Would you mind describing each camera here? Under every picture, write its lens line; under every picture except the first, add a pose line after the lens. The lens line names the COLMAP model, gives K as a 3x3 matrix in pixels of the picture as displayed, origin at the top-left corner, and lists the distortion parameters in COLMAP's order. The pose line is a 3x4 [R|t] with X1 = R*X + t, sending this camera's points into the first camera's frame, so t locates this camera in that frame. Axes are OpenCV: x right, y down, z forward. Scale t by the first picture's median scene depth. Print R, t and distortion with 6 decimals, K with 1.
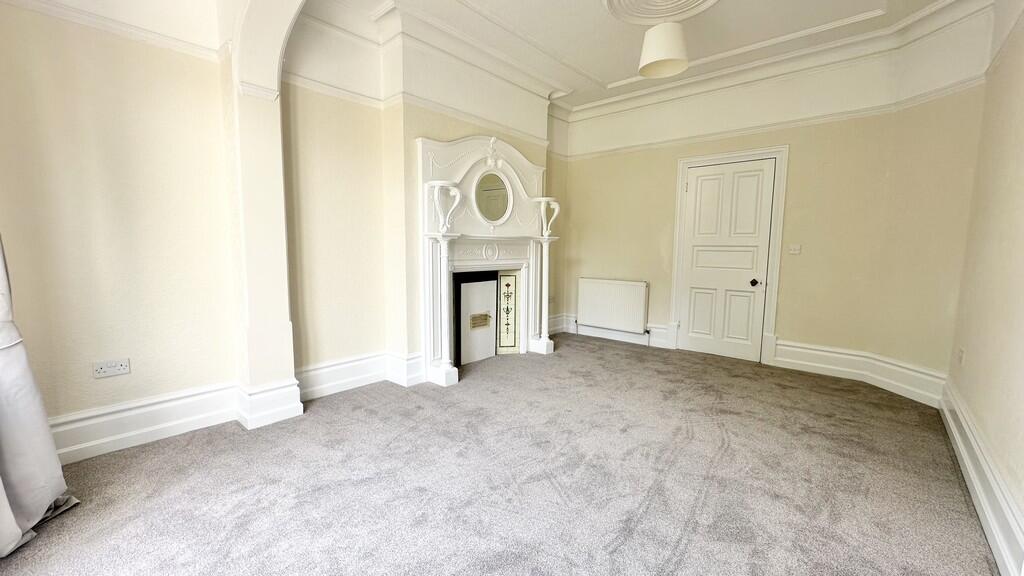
lens RADIAL K [[408.9, 0, 509.7], [0, 408.9, 287.2], [0, 0, 1]] dist [-0.002138, 0.000347]
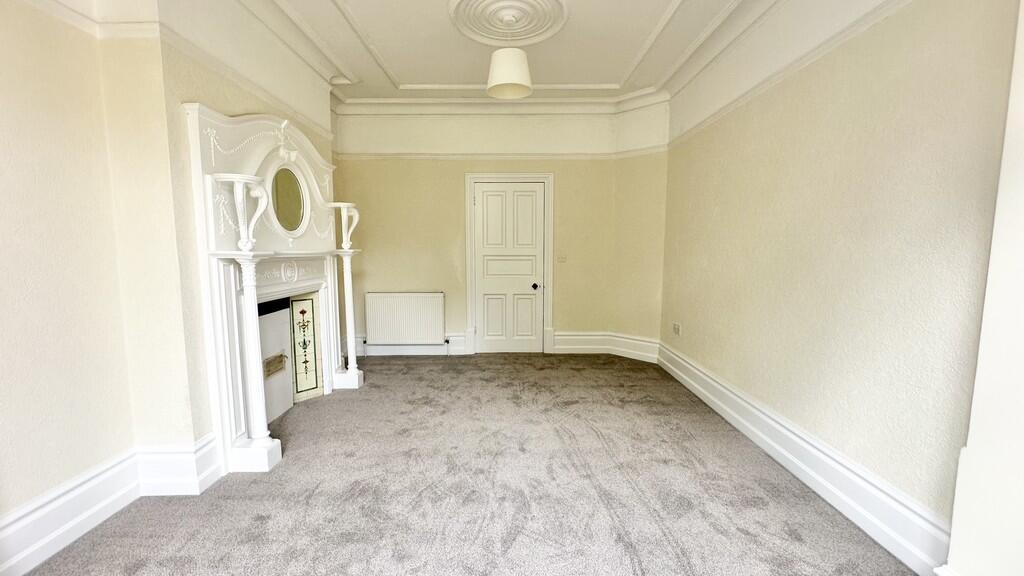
lens RADIAL K [[408.9, 0, 509.7], [0, 408.9, 287.2], [0, 0, 1]] dist [-0.002138, 0.000347]
pose [[0.747388, -0.075594, 0.660073, -0.278530], [0.075754, 0.996723, 0.028373, -0.056498], [-0.660055, 0.028798, 0.750665, 0.192263]]
